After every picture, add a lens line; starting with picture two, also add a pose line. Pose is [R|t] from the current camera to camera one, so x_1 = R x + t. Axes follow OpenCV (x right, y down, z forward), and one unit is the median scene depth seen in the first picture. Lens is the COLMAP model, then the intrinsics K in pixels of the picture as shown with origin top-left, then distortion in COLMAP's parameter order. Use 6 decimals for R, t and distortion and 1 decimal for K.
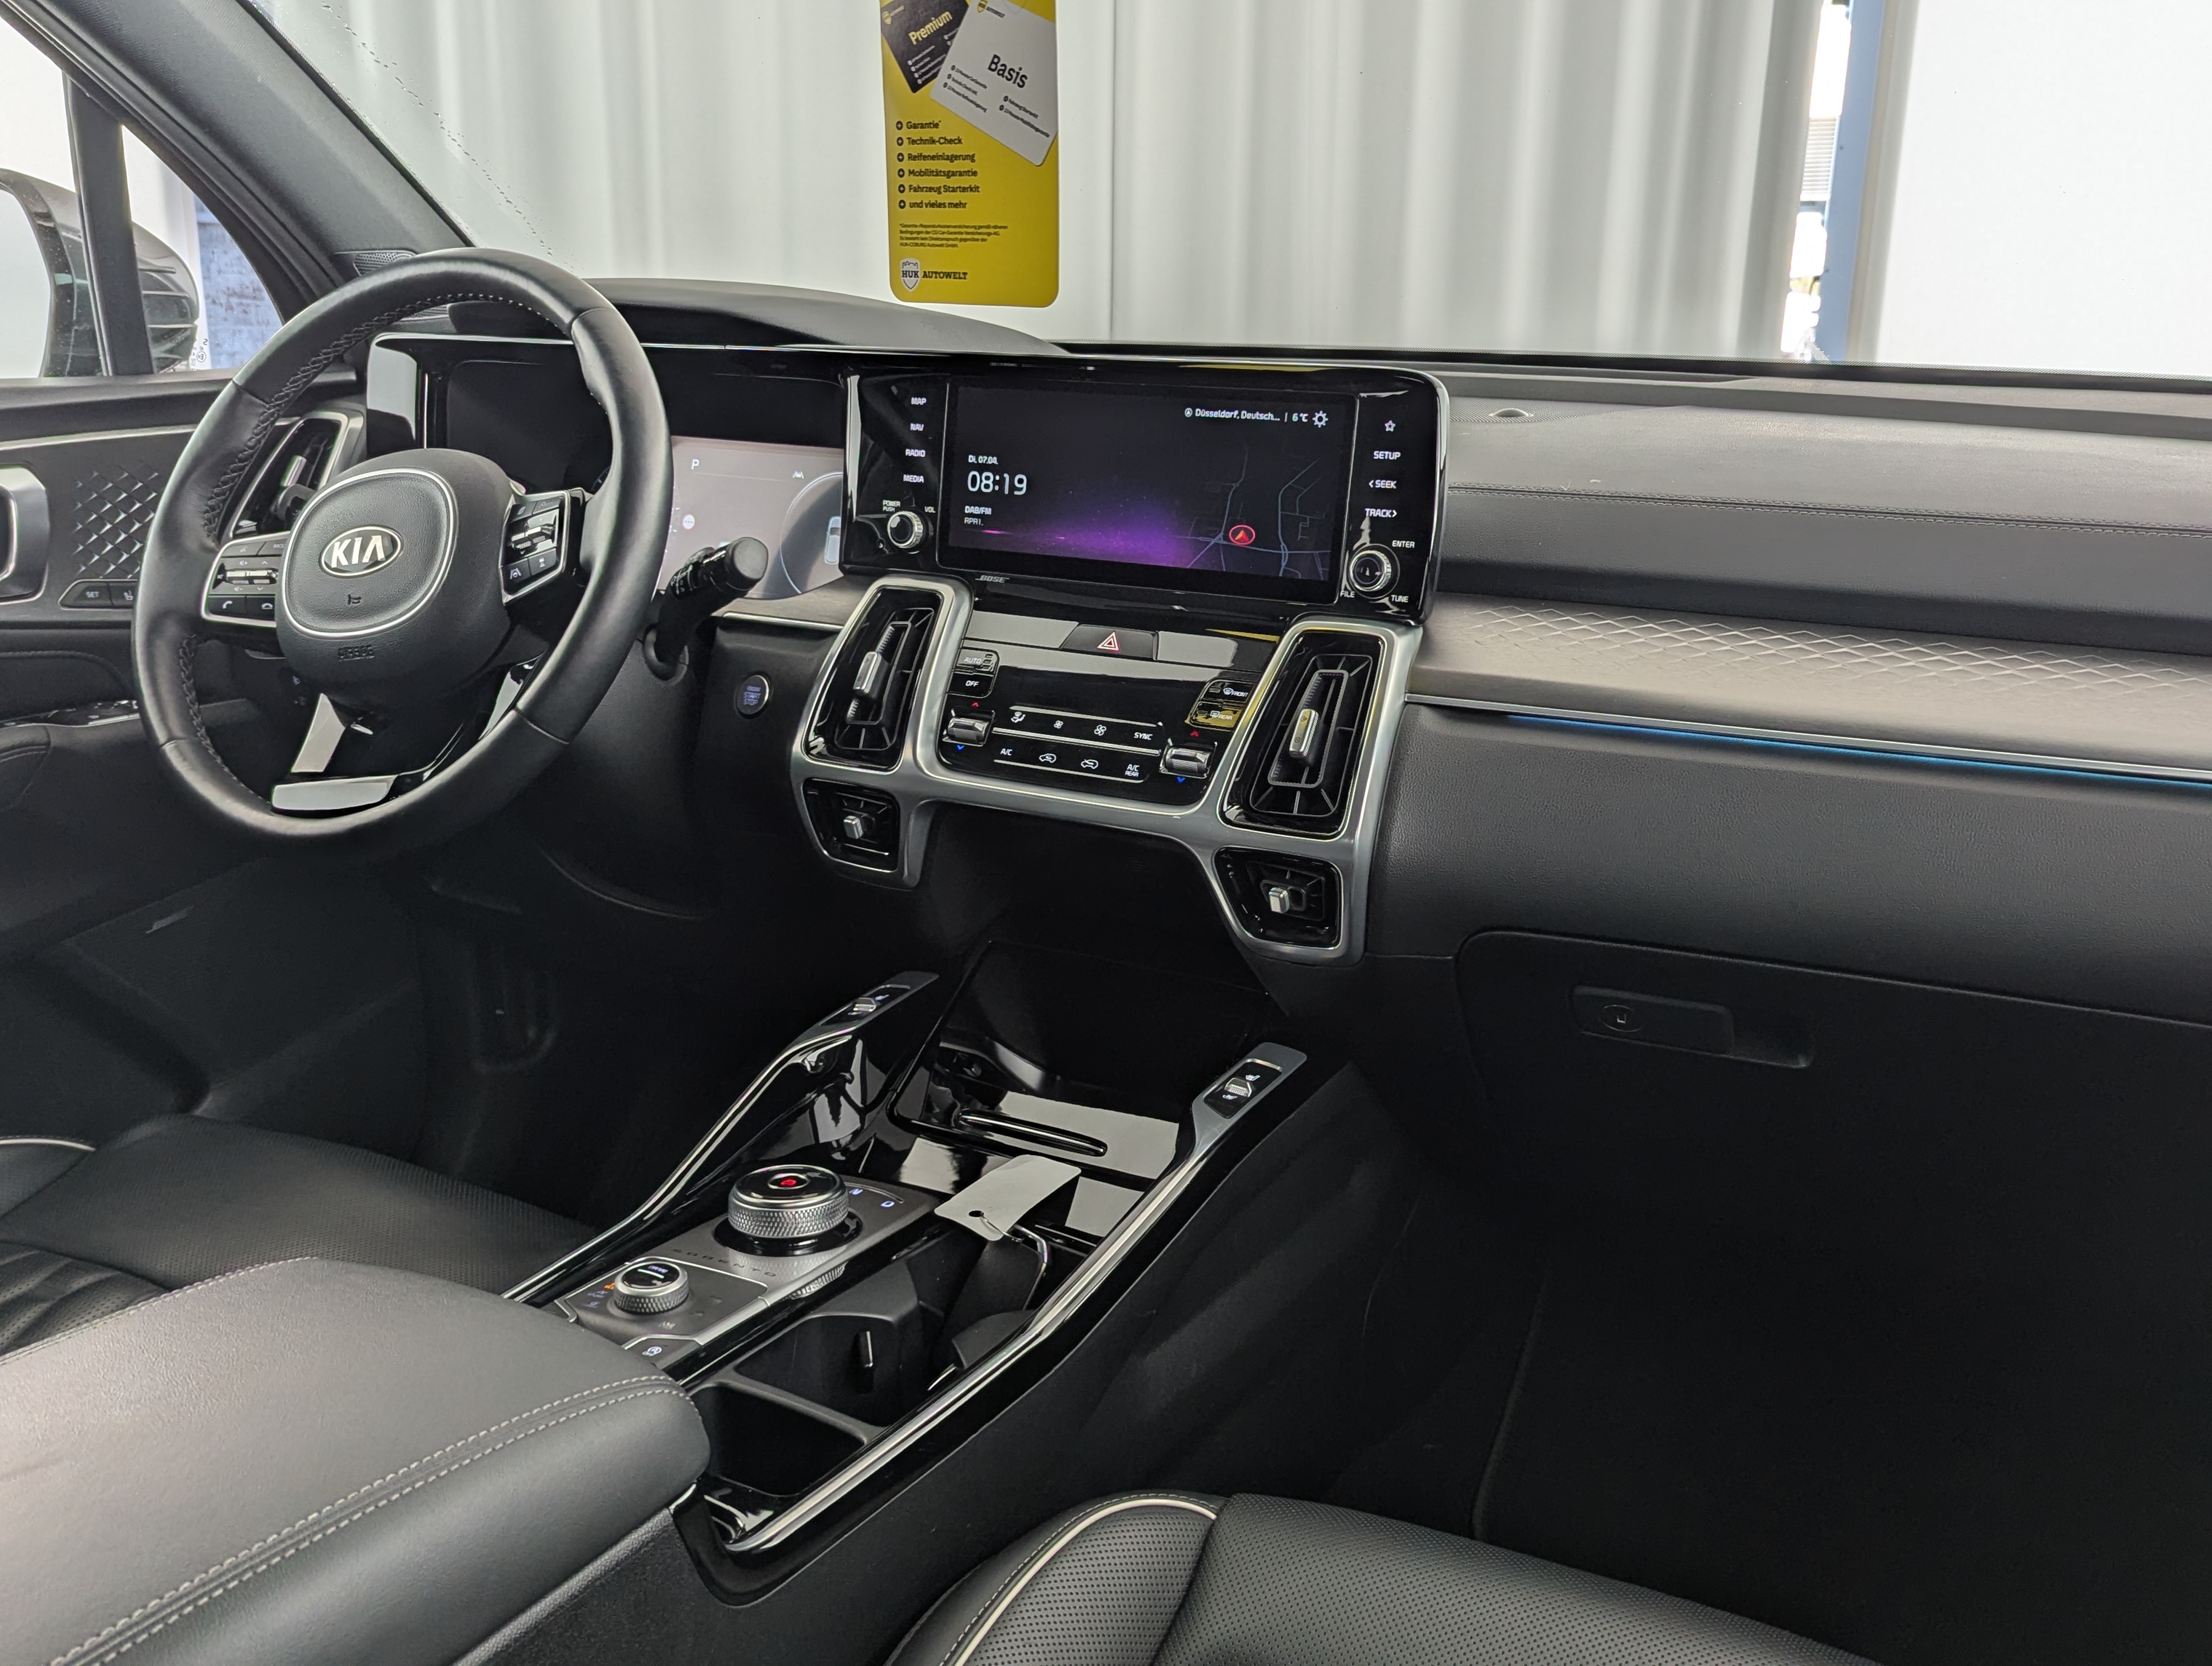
lens RADIAL K [[1970.9, 0, 1148.0], [0, 1970.9, 857.4], [0, 0, 1]] dist [0.043879, -0.009581]
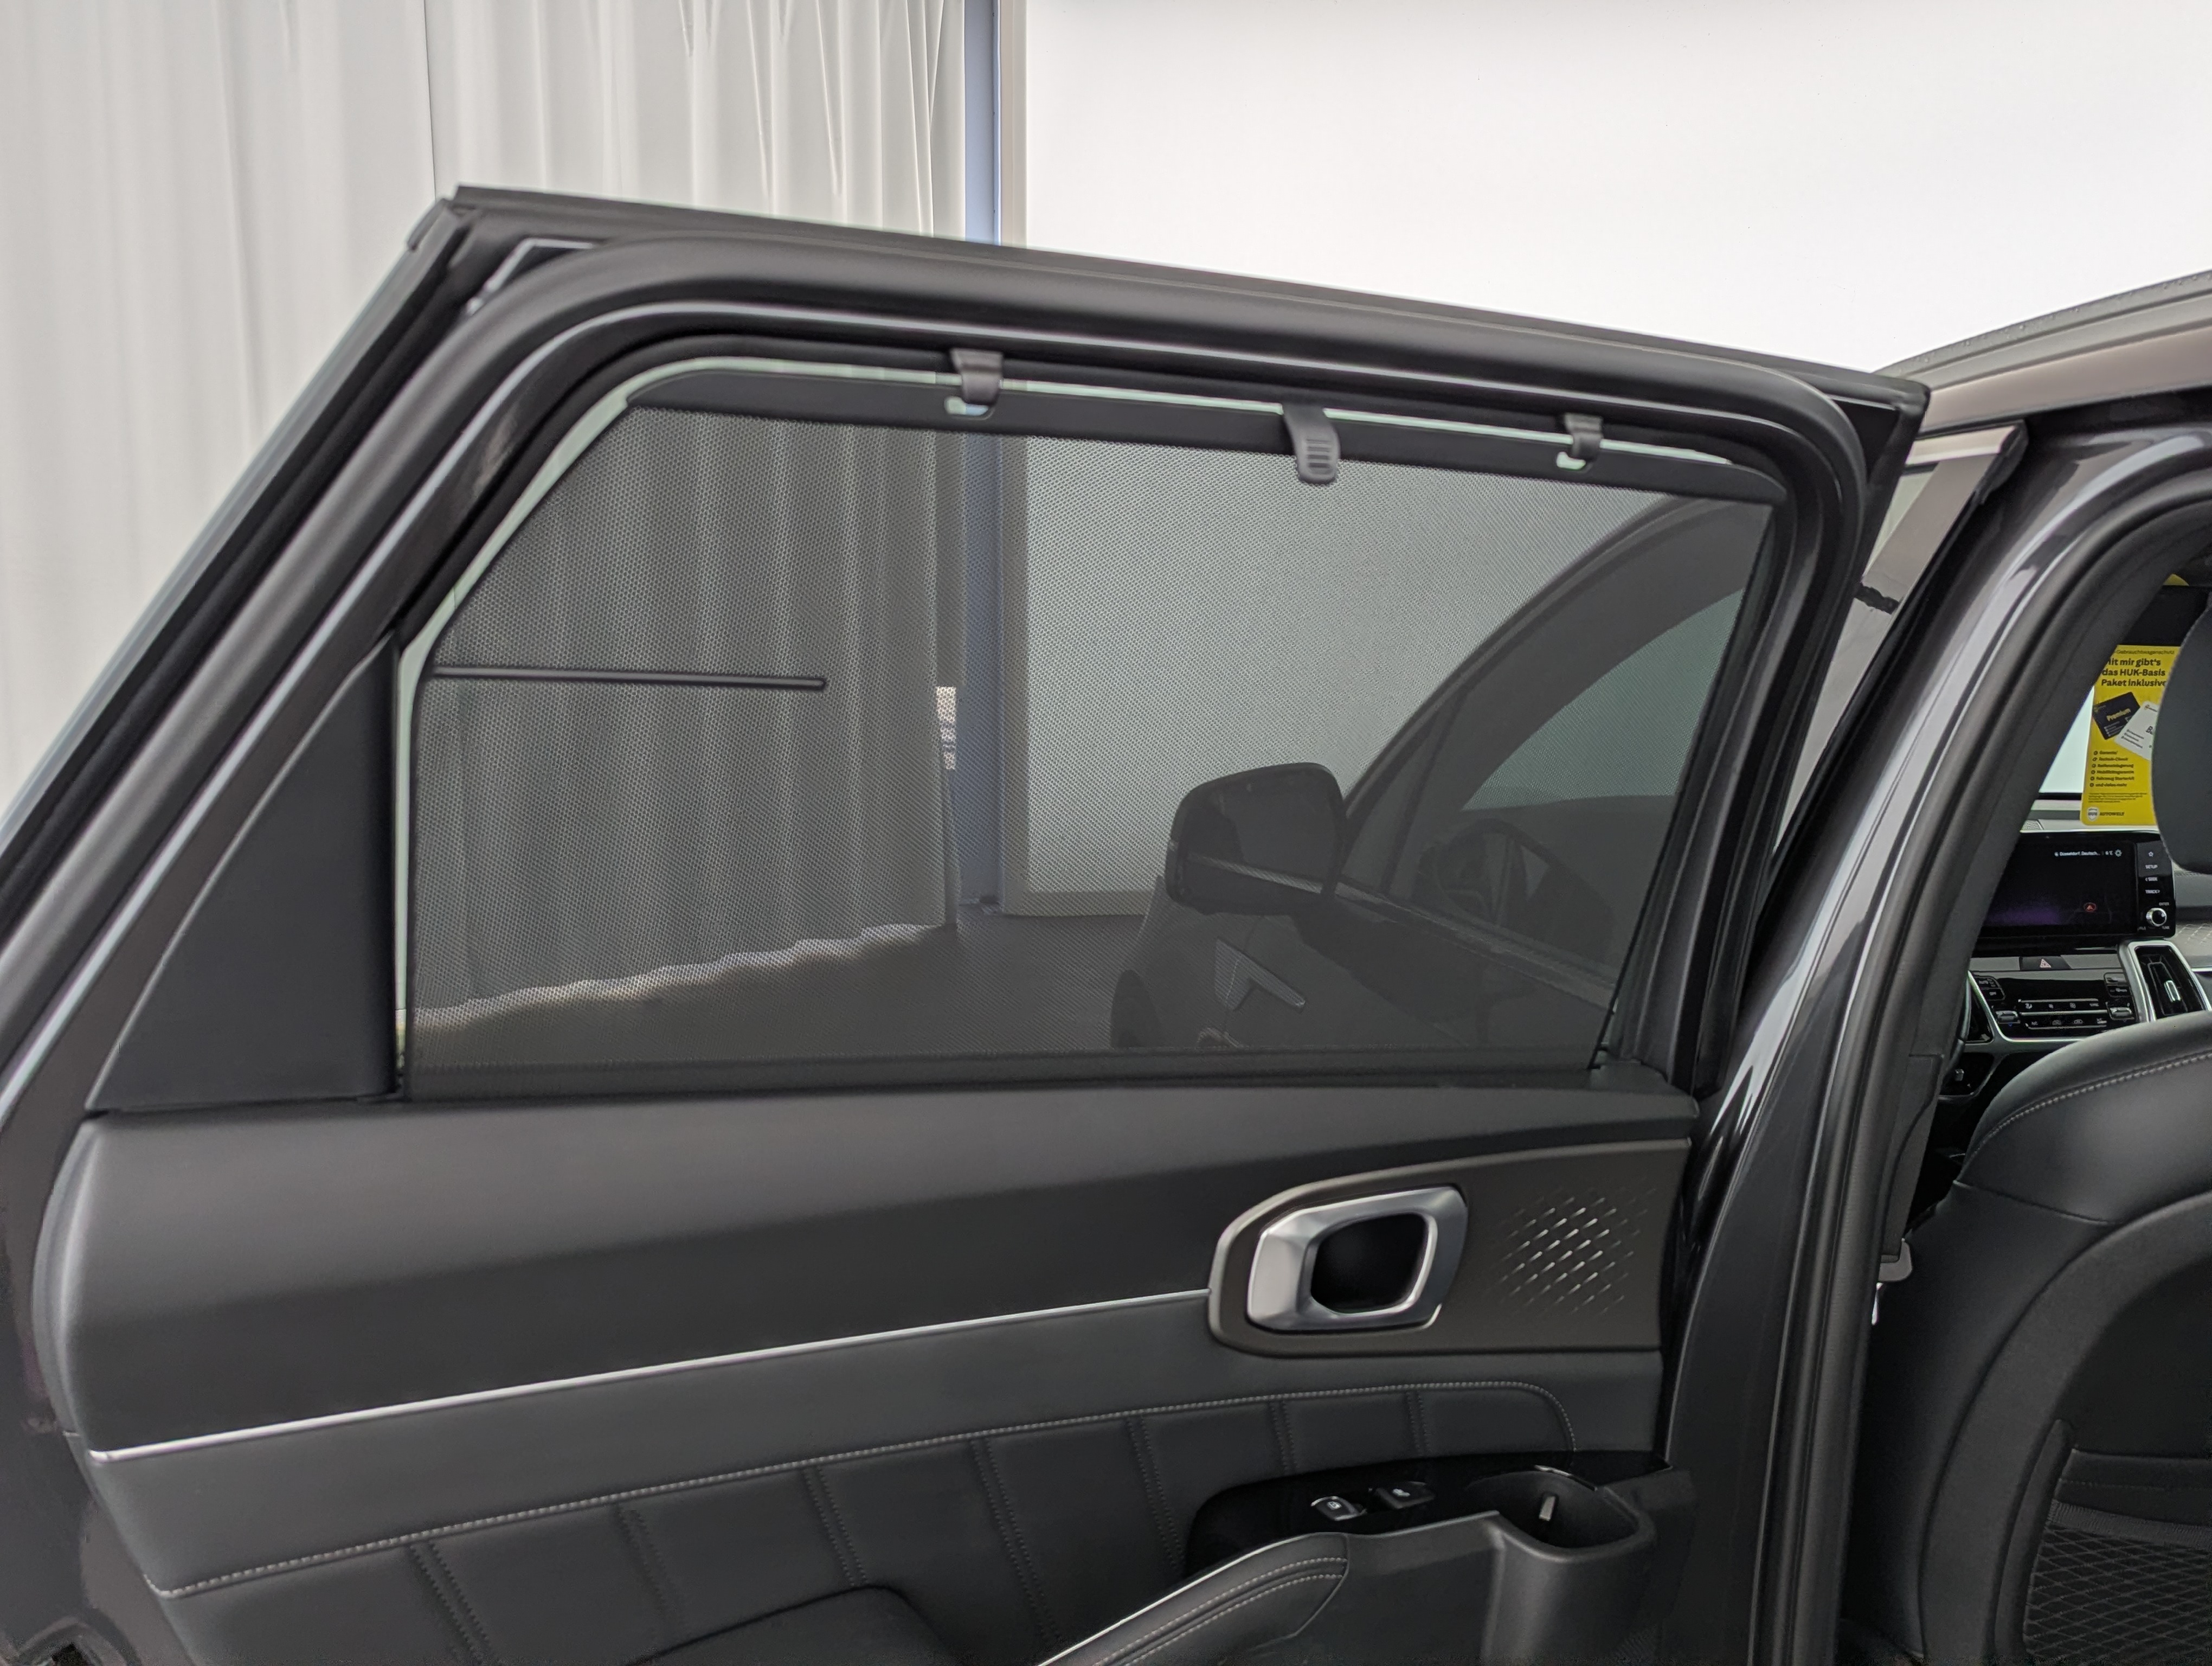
lens RADIAL K [[1947.9, 0, 1097.9], [0, 1947.9, 801.1], [0, 0, 1]] dist [0.029226, -0.002807]
pose [[0.803672, -0.083030, 0.589252, -2.132209], [0.172838, 0.980100, -0.097629, -0.260406], [-0.569419, 0.180307, 0.802029, -0.134668]]
